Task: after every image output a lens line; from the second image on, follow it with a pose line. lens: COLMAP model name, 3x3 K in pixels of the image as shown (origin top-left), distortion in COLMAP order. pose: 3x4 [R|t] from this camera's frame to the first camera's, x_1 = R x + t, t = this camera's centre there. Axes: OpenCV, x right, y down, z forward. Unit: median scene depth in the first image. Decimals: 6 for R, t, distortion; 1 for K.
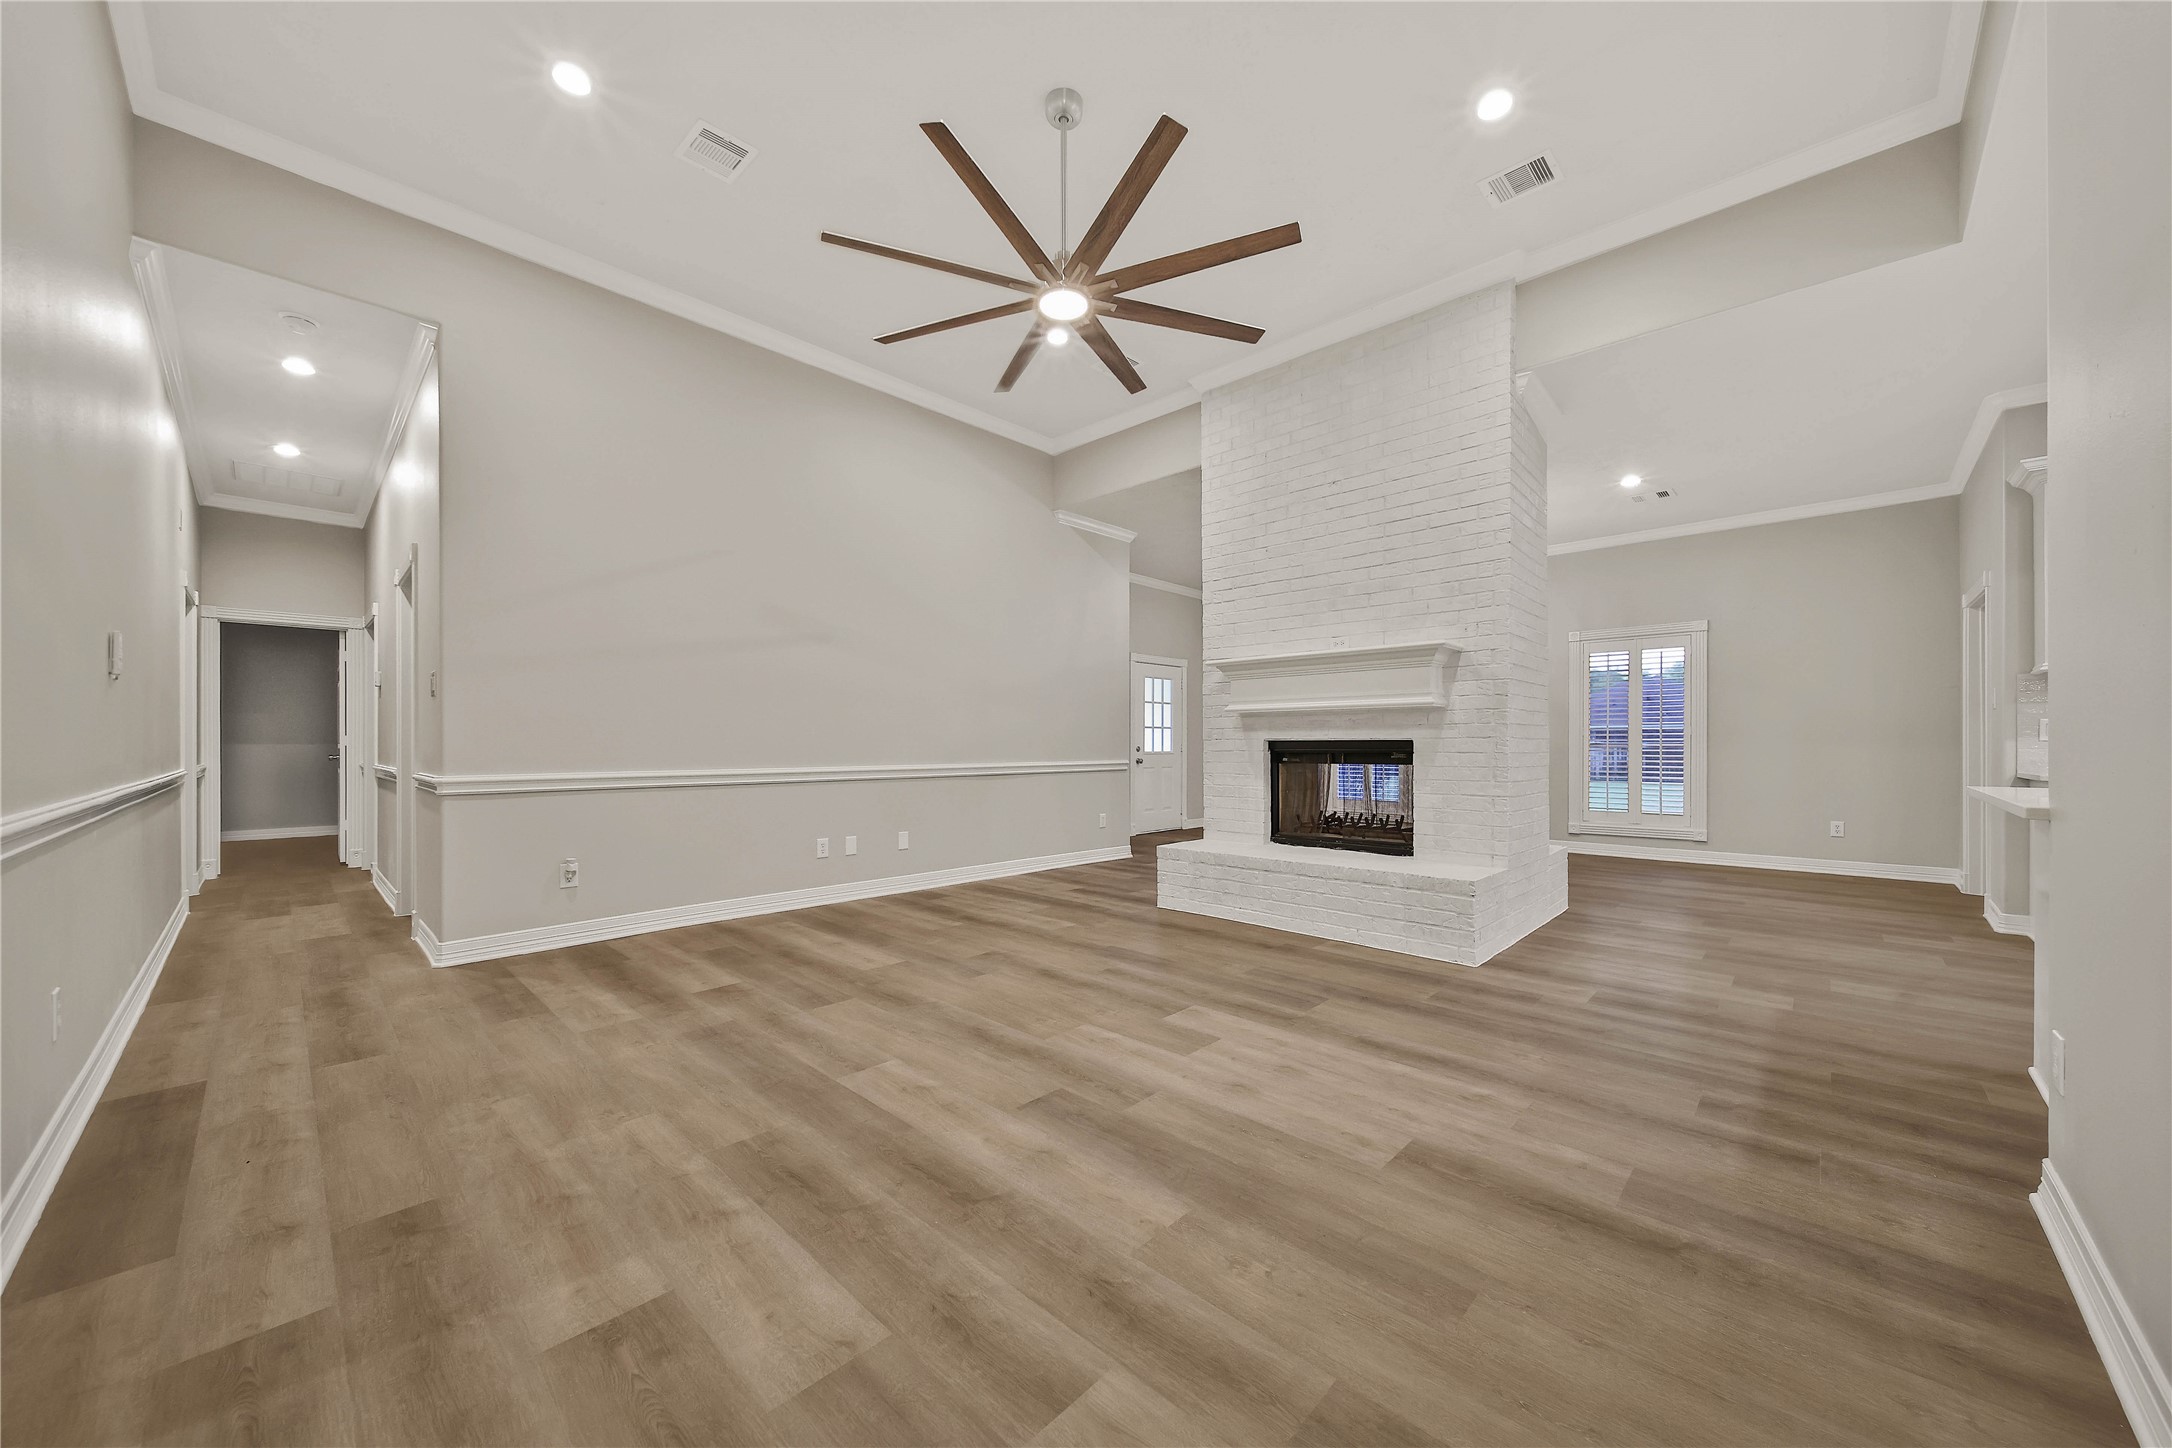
lens RADIAL K [[772.9, 0, 1084.8], [0, 772.9, 735.8], [0, 0, 1]] dist [0.000325, 0.000008]
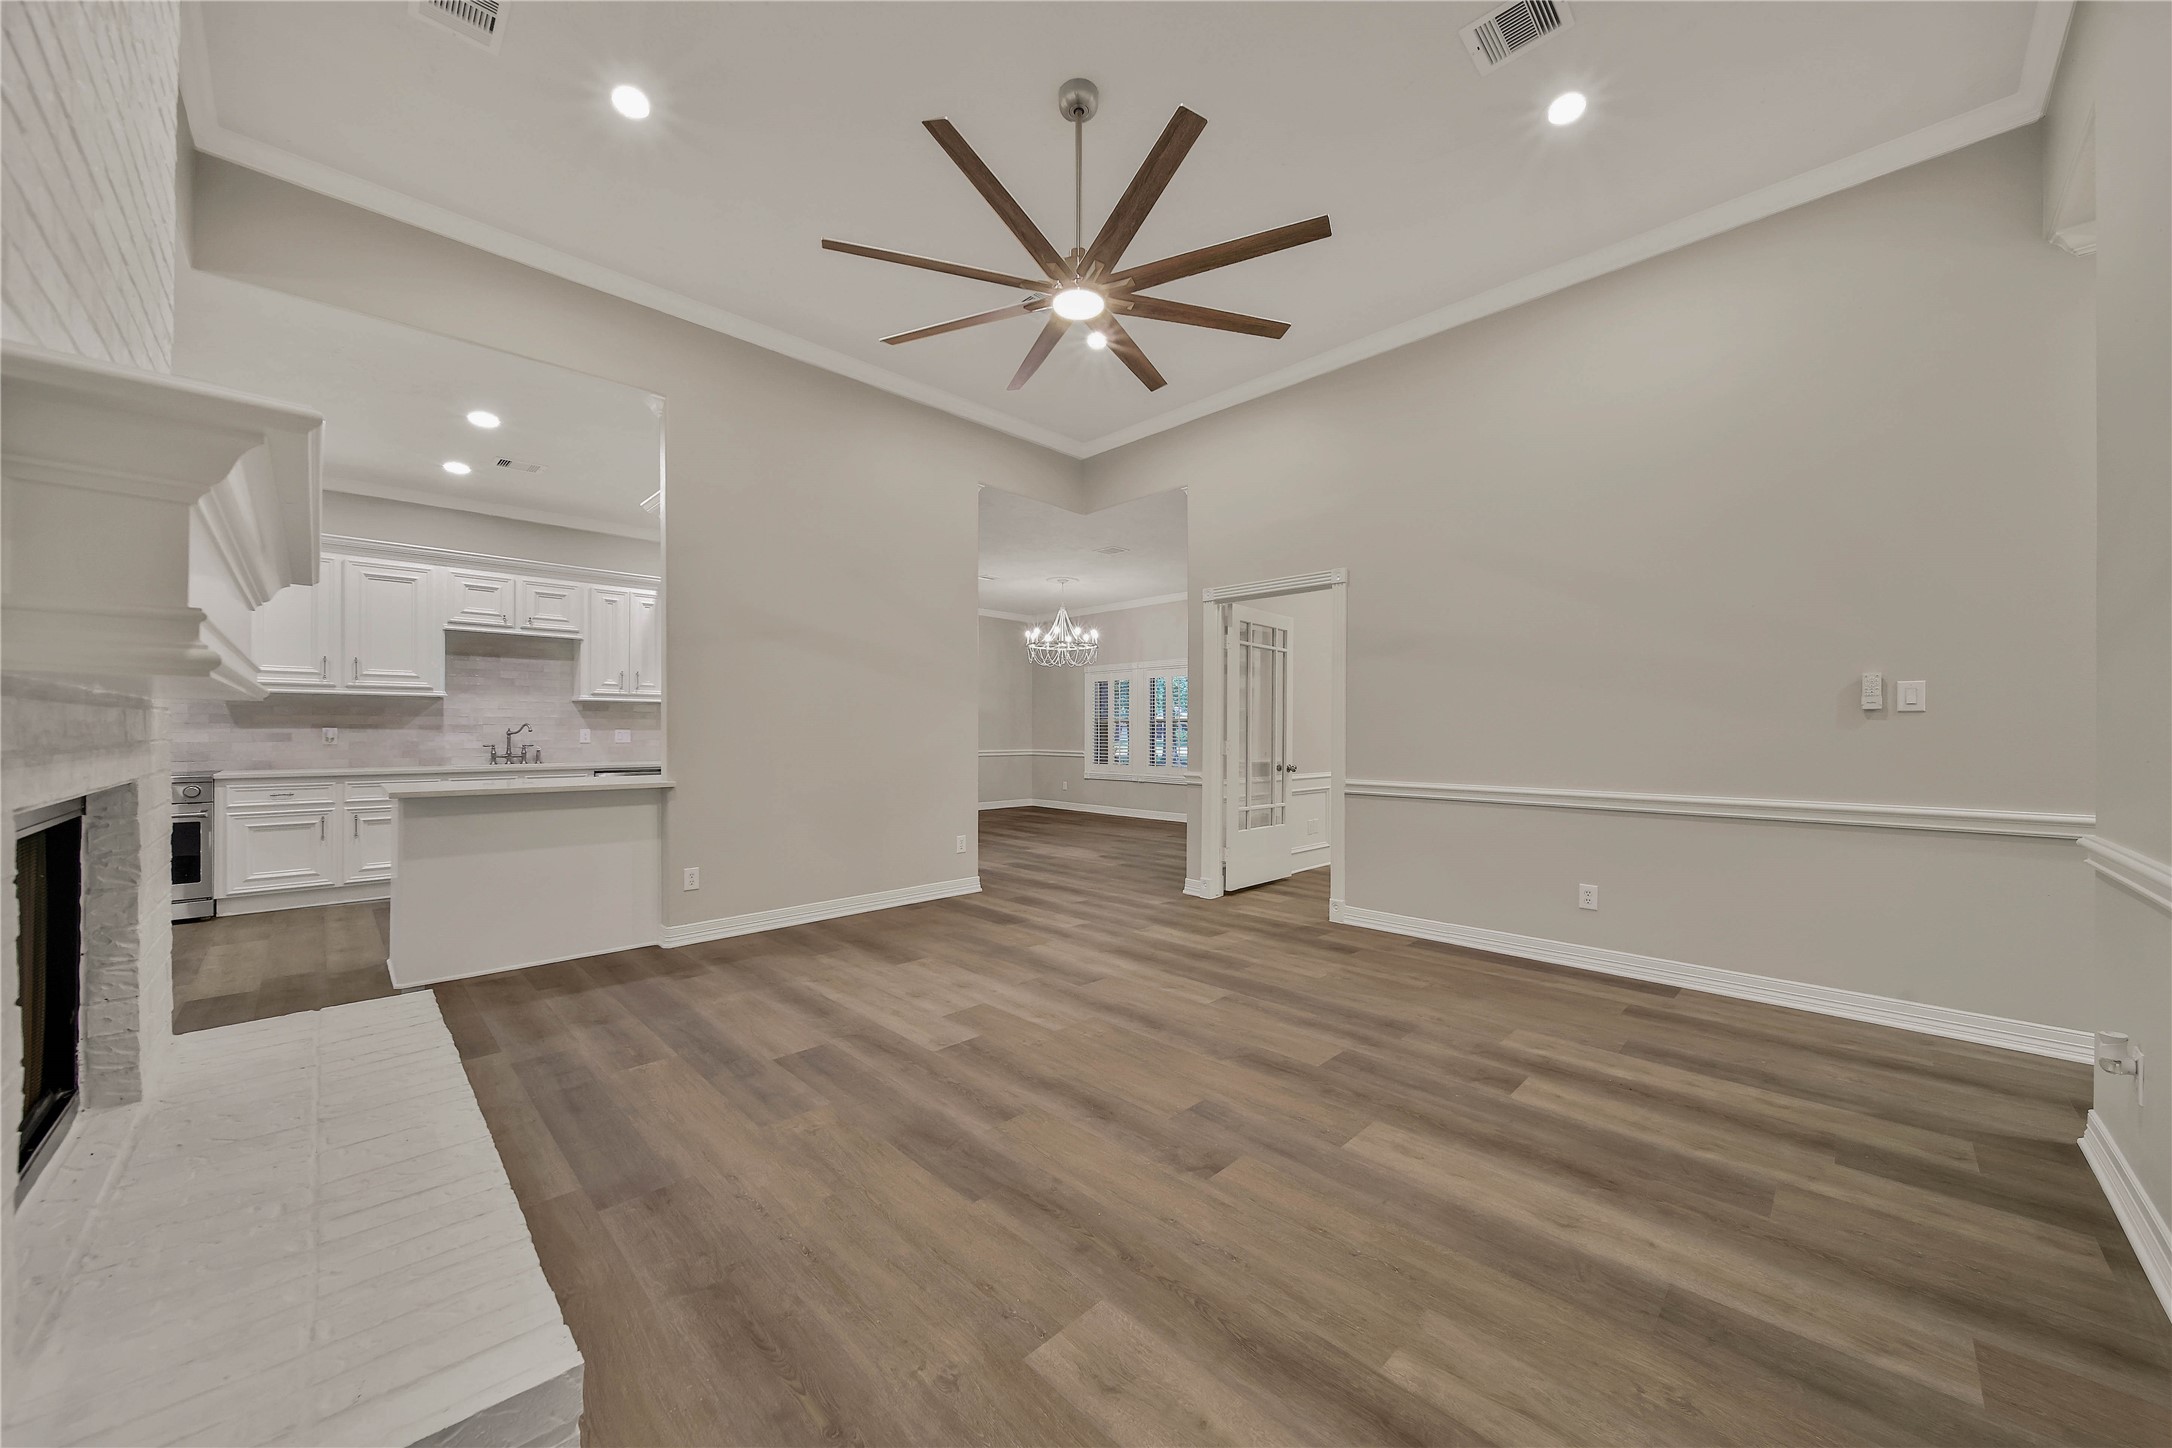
lens RADIAL K [[772.9, 0, 1084.8], [0, 772.9, 735.8], [0, 0, 1]] dist [0.000325, 0.000008]
pose [[-0.999617, -0.002561, 0.027543, -0.069219], [-0.002693, 0.999985, -0.004728, -0.027107], [-0.027531, -0.004801, -0.999609, 2.140329]]
